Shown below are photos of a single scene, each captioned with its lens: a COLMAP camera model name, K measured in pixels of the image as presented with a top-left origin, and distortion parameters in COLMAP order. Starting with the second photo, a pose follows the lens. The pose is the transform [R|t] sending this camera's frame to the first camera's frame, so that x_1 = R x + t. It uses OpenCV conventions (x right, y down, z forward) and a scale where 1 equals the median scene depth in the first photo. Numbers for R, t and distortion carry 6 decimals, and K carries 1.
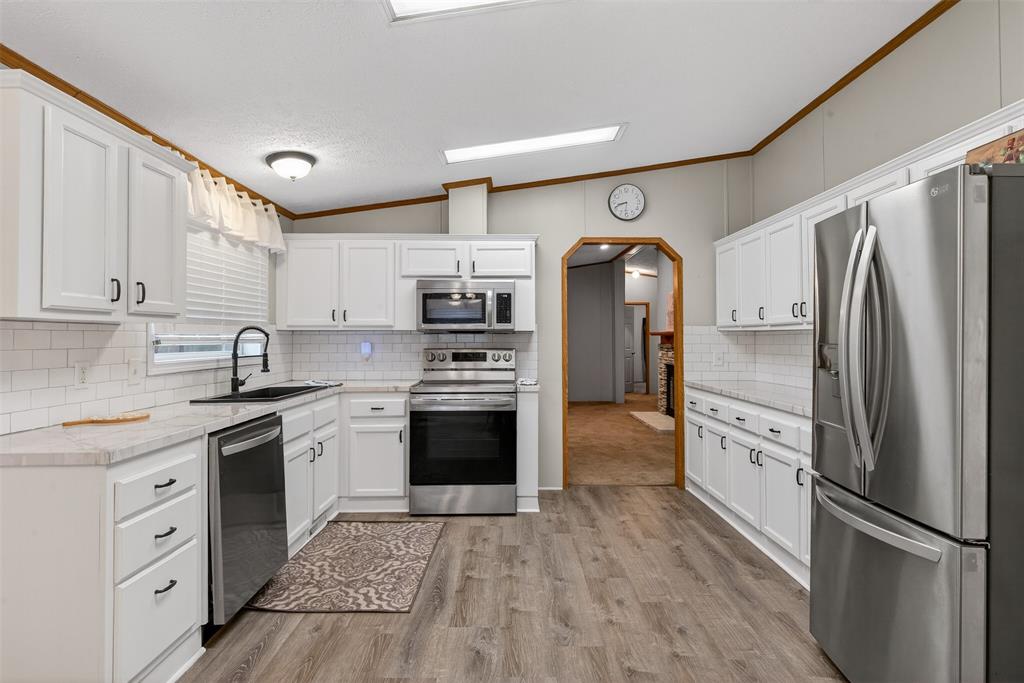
lens RADIAL K [[520.5, 0, 515.3], [0, 520.5, 343.2], [0, 0, 1]] dist [-0.003179, -0.001059]
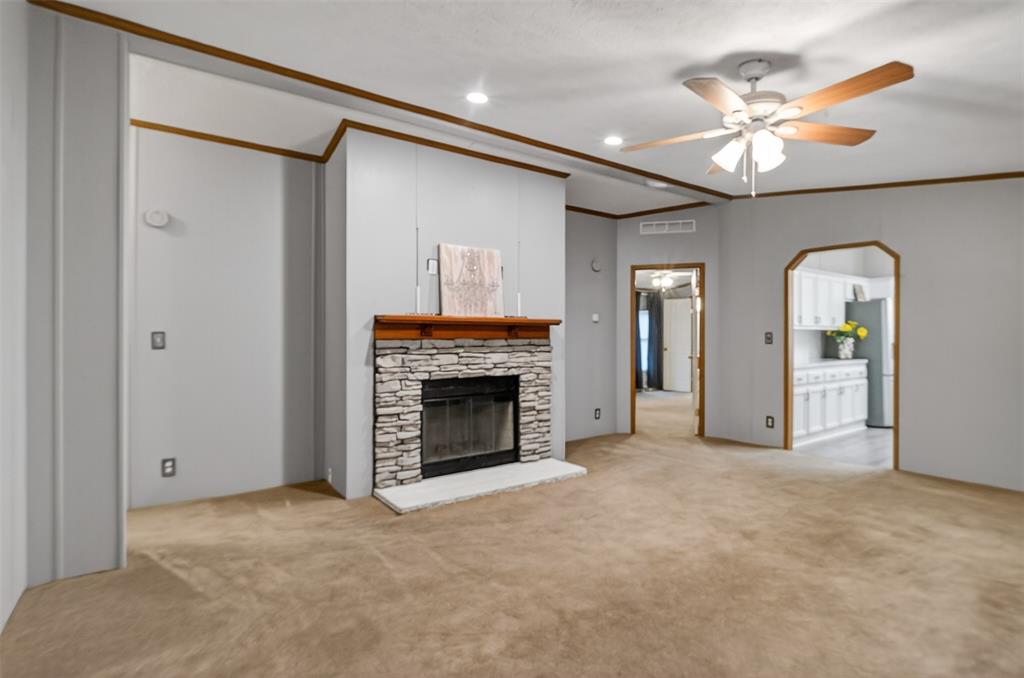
lens RADIAL K [[492.6, 0, 511.8], [0, 492.6, 333.2], [0, 0, 1]] dist [-0.000001, -0.000177]
pose [[-0.563854, 0.005380, 0.825857, -0.127419], [0.008199, 0.999966, -0.000917, -0.003462], [-0.825834, 0.006255, -0.563879, 0.978346]]
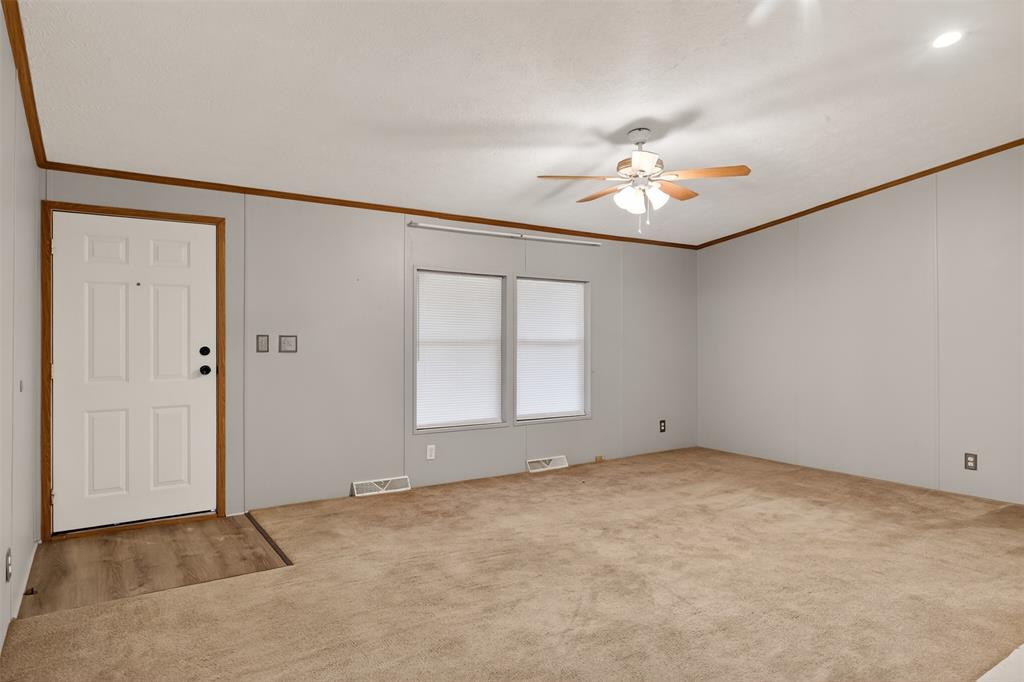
lens RADIAL K [[619.6, 0, 514.7], [0, 619.6, 337.0], [0, 0, 1]] dist [-0.000343, -0.000772]
pose [[0.555305, 0.007190, -0.831616, 0.277135], [-0.011908, 0.999929, 0.000693, -0.003287], [0.831562, 0.009518, 0.555351, 0.476132]]
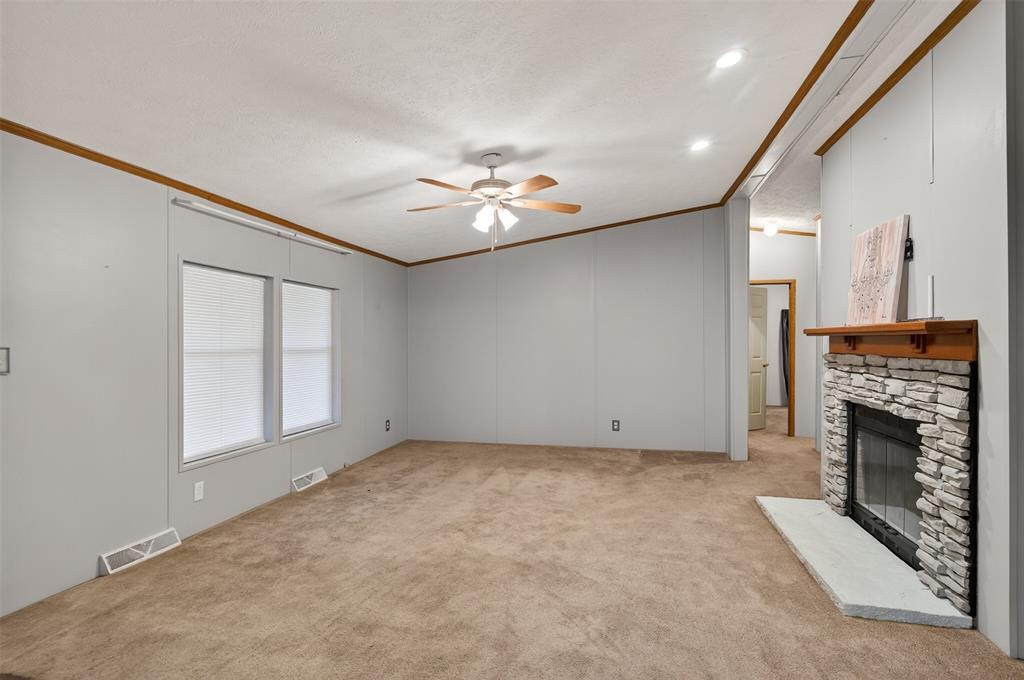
lens RADIAL K [[520.5, 0, 515.3], [0, 520.5, 341.7], [0, 0, 1]] dist [-0.003179, -0.001059]
pose [[0.974650, 0.003811, -0.223704, 0.094624], [-0.005365, 0.999966, -0.006340, -0.004368], [0.223672, 0.007379, 0.974637, 0.415630]]
